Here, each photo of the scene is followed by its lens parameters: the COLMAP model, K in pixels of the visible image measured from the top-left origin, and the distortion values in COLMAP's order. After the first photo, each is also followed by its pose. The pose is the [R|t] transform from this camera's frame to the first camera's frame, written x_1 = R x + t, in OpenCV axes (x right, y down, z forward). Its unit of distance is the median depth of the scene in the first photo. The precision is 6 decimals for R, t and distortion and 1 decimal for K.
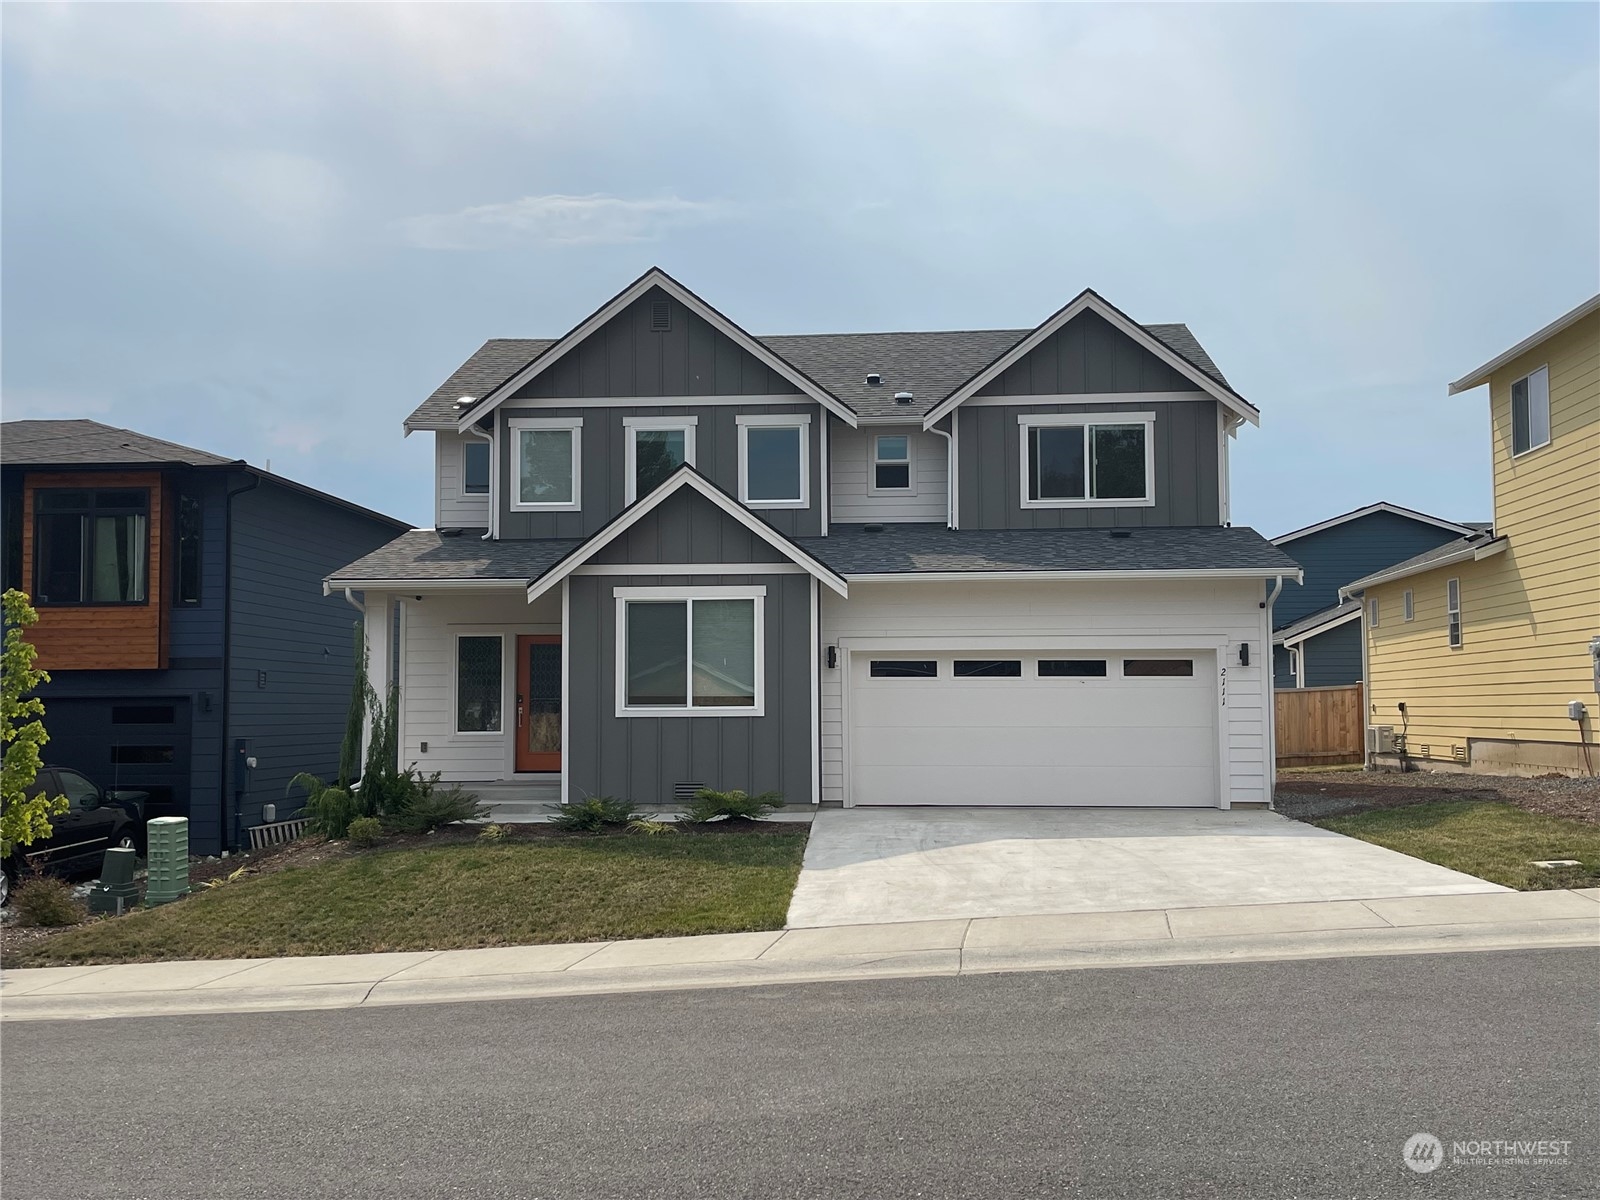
lens RADIAL K [[1569.1, 0, 800.0], [0, 1569.1, 600.0], [0, 0, 1]] dist [0.130781, -0.331863]
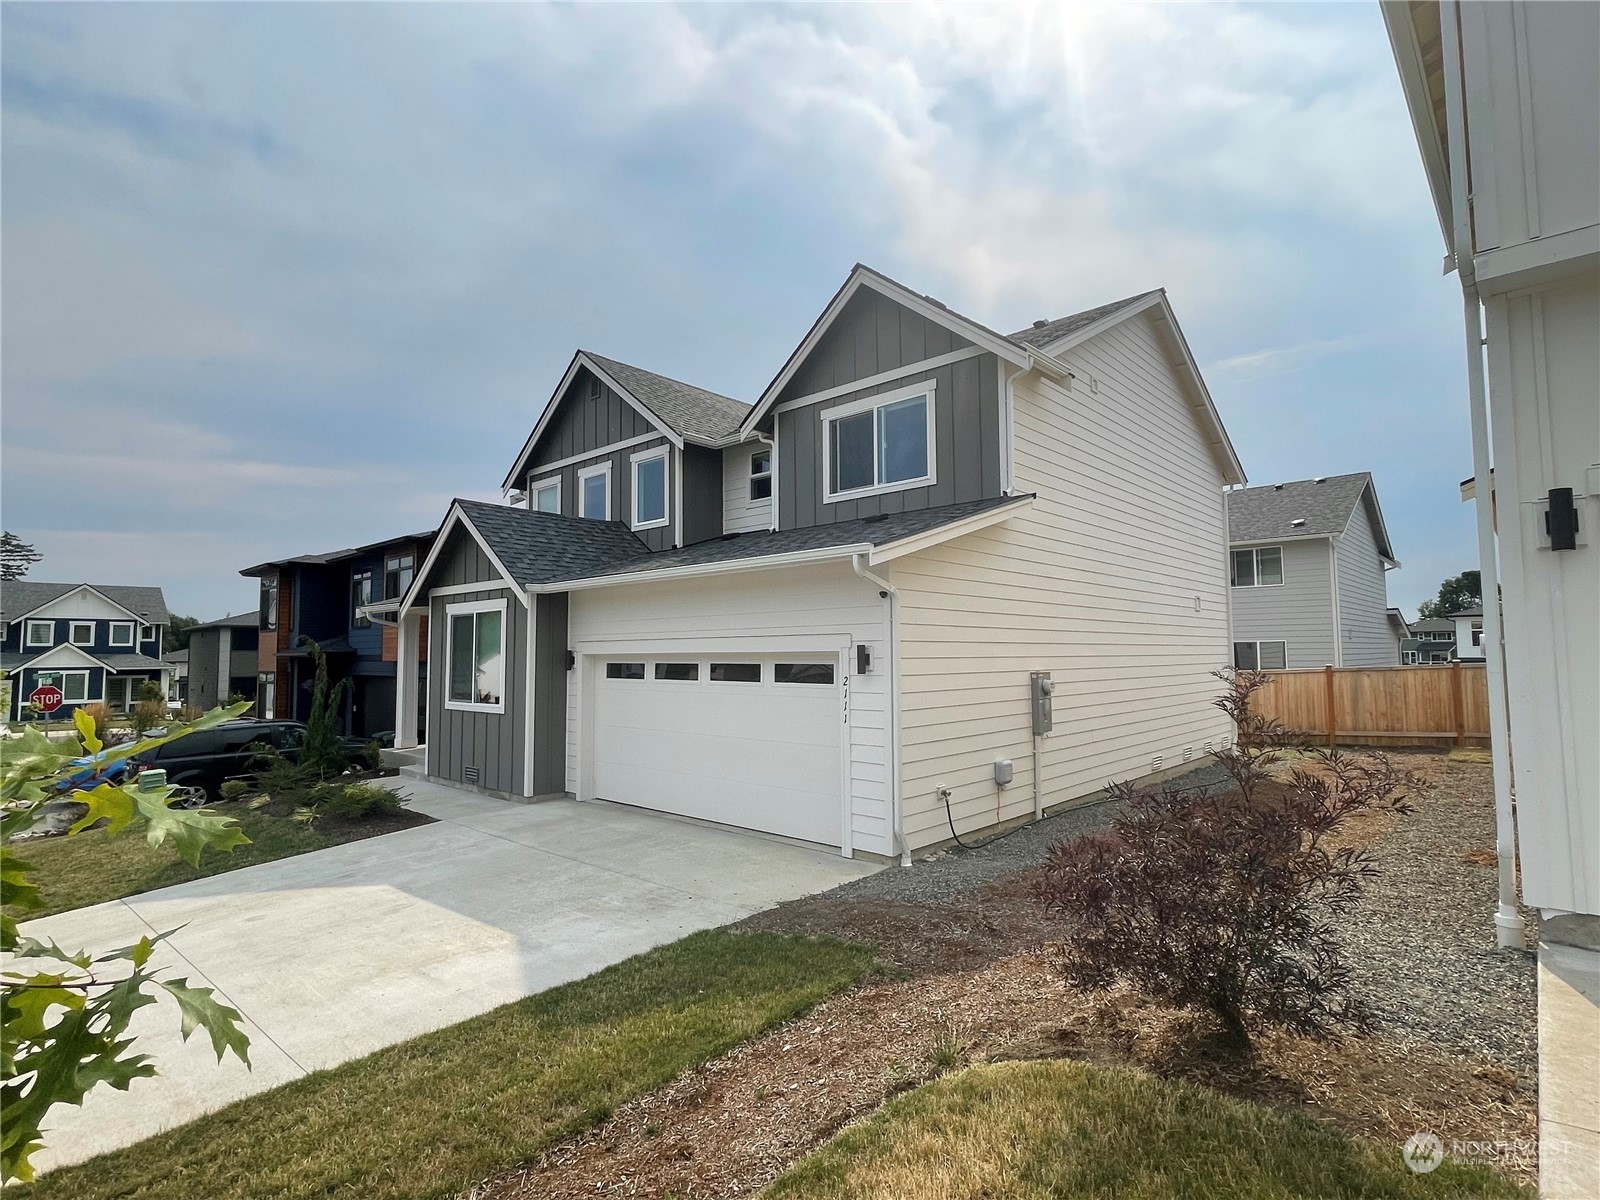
lens RADIAL K [[806.1, 0, 792.8], [0, 806.1, 593.8], [0, 0, 1]] dist [0.023036, -0.032345]
pose [[0.780901, -0.048346, -0.622782, 0.451946], [0.046284, 0.998738, -0.019495, 0.007835], [0.622938, -0.013601, 0.782153, 0.605627]]
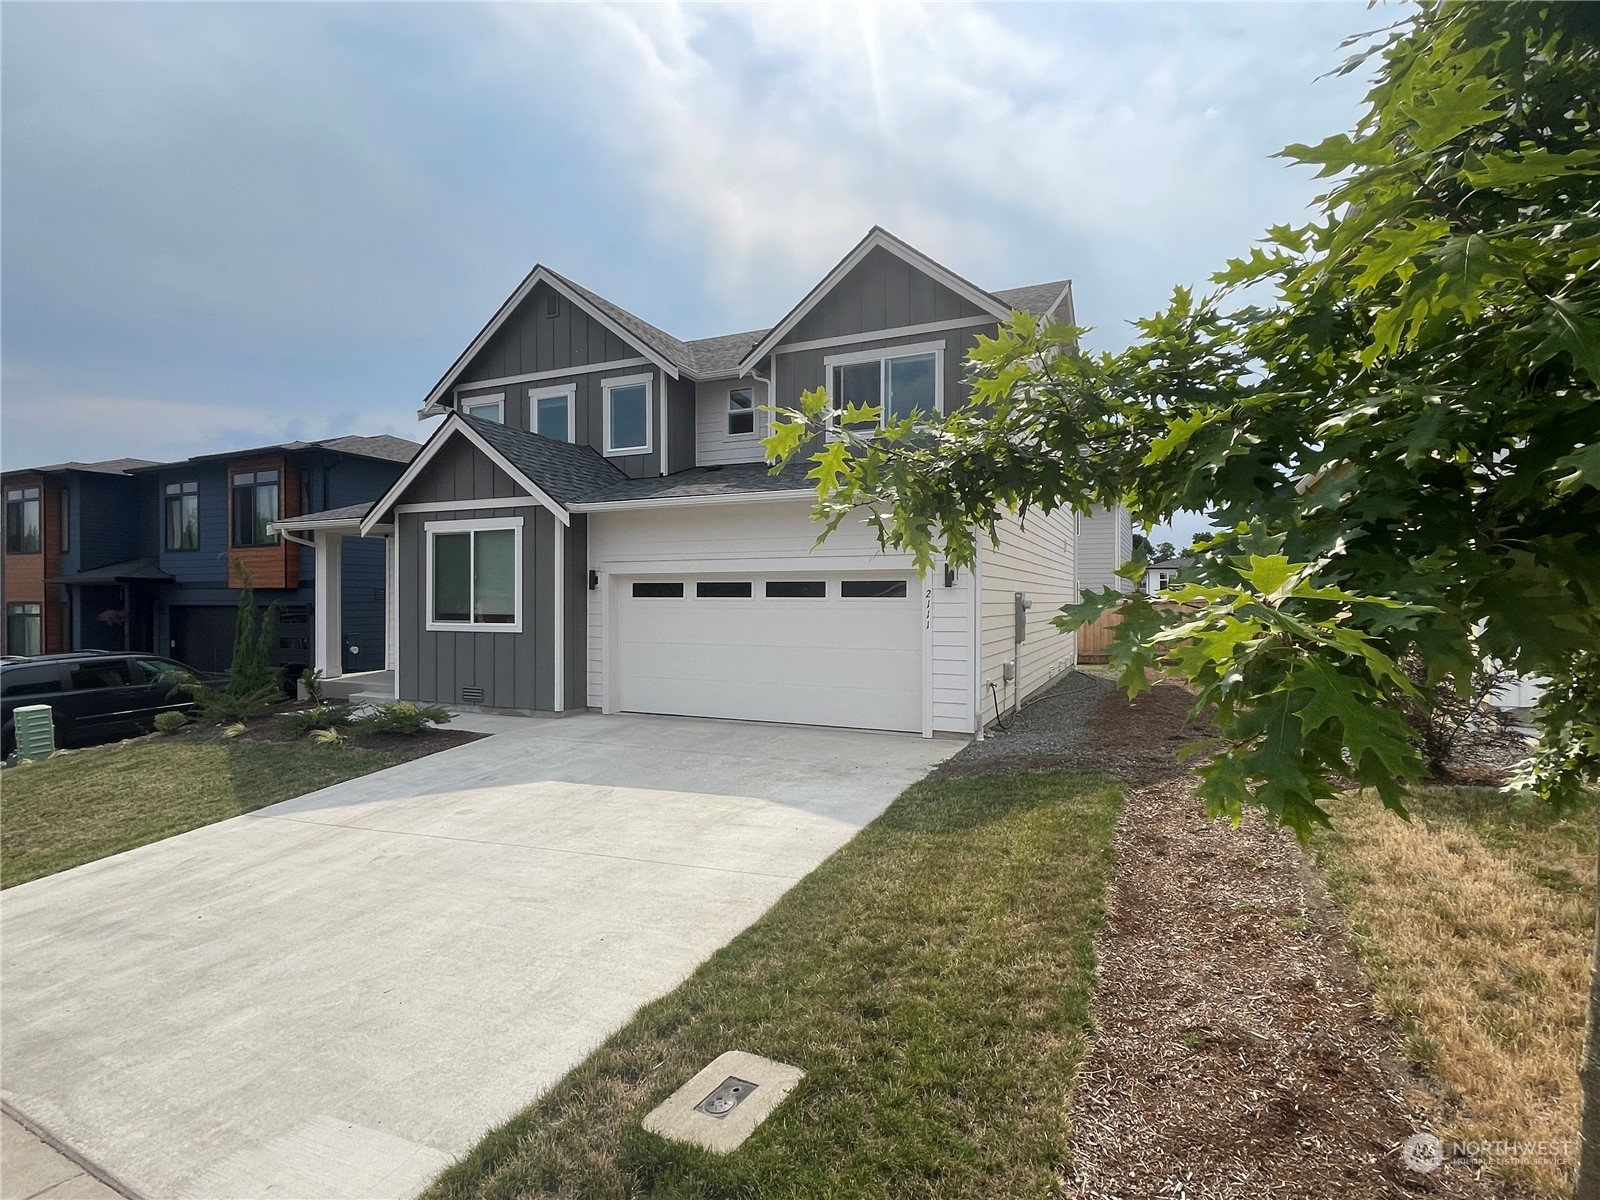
lens RADIAL K [[798.5, 0, 804.3], [0, 798.5, 605.6], [0, 0, 1]] dist [-0.005507, -0.001255]
pose [[0.939475, 0.007017, -0.342546, 0.326846], [0.019060, 0.997172, 0.072701, 0.014991], [0.342087, -0.074830, 0.936684, 0.477230]]
